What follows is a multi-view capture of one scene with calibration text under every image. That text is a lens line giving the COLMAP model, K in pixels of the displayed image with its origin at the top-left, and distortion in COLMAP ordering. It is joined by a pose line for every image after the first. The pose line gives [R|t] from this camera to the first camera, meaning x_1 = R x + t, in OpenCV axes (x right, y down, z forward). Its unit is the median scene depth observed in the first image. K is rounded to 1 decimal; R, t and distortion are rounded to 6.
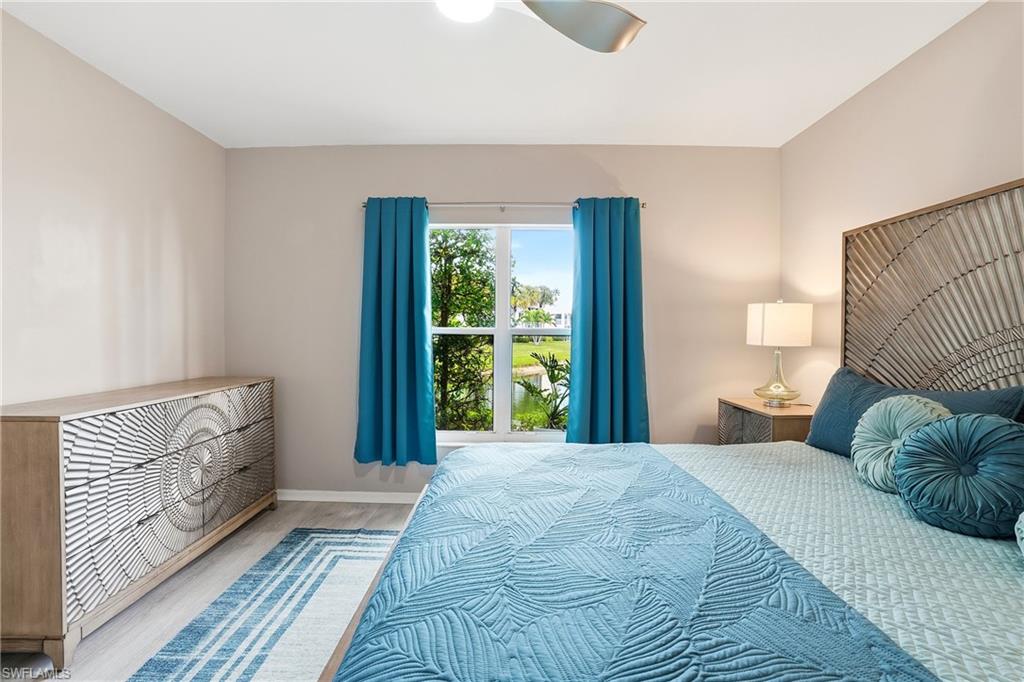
lens RADIAL K [[487.8, 0, 506.9], [0, 487.8, 325.3], [0, 0, 1]] dist [-0.078566, 0.031505]
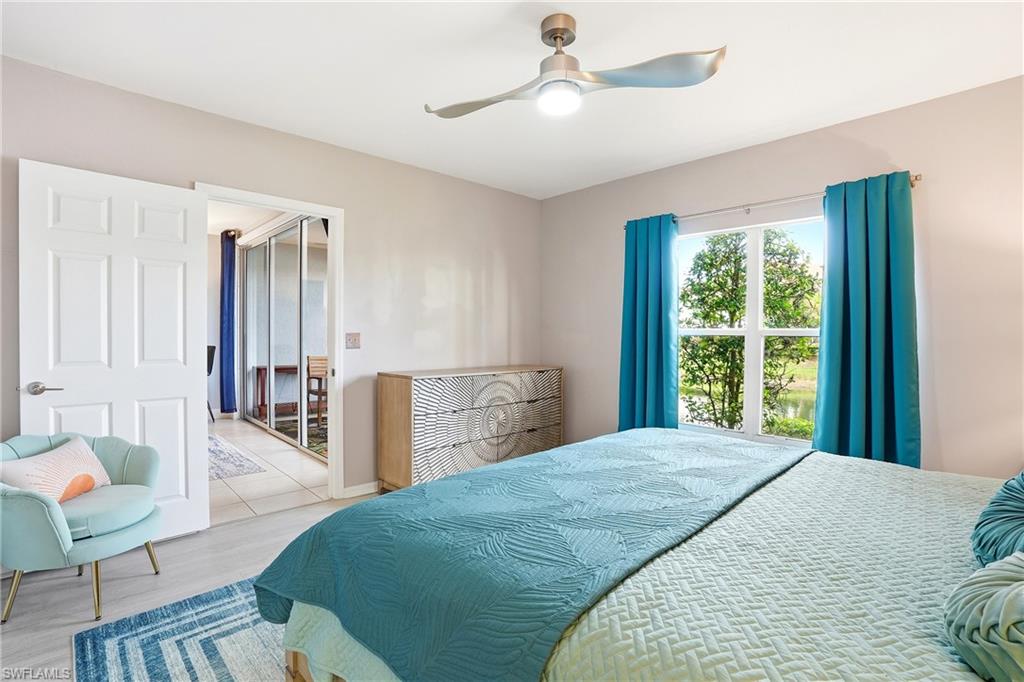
lens RADIAL K [[487.8, 0, 506.9], [0, 487.8, 325.3], [0, 0, 1]] dist [-0.078566, 0.031505]
pose [[0.696685, -0.011524, -0.717284, 0.453655], [0.005122, 0.999925, -0.011090, 0.007986], [0.717358, 0.004052, 0.696693, -0.061484]]
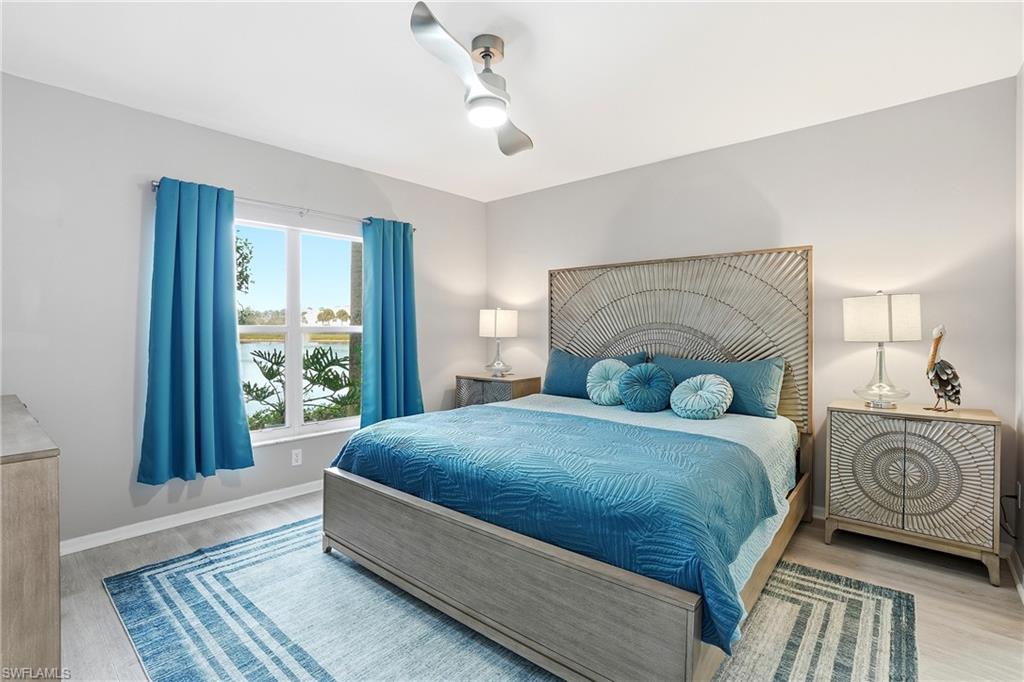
lens RADIAL K [[482.4, 0, 511.0], [0, 482.4, 316.9], [0, 0, 1]] dist [-0.033747, -0.000359]
pose [[0.645642, 0.006391, 0.763614, -0.660799], [-0.004808, 0.999979, -0.004305, -0.015986], [-0.763625, -0.000892, 0.645659, -0.031056]]
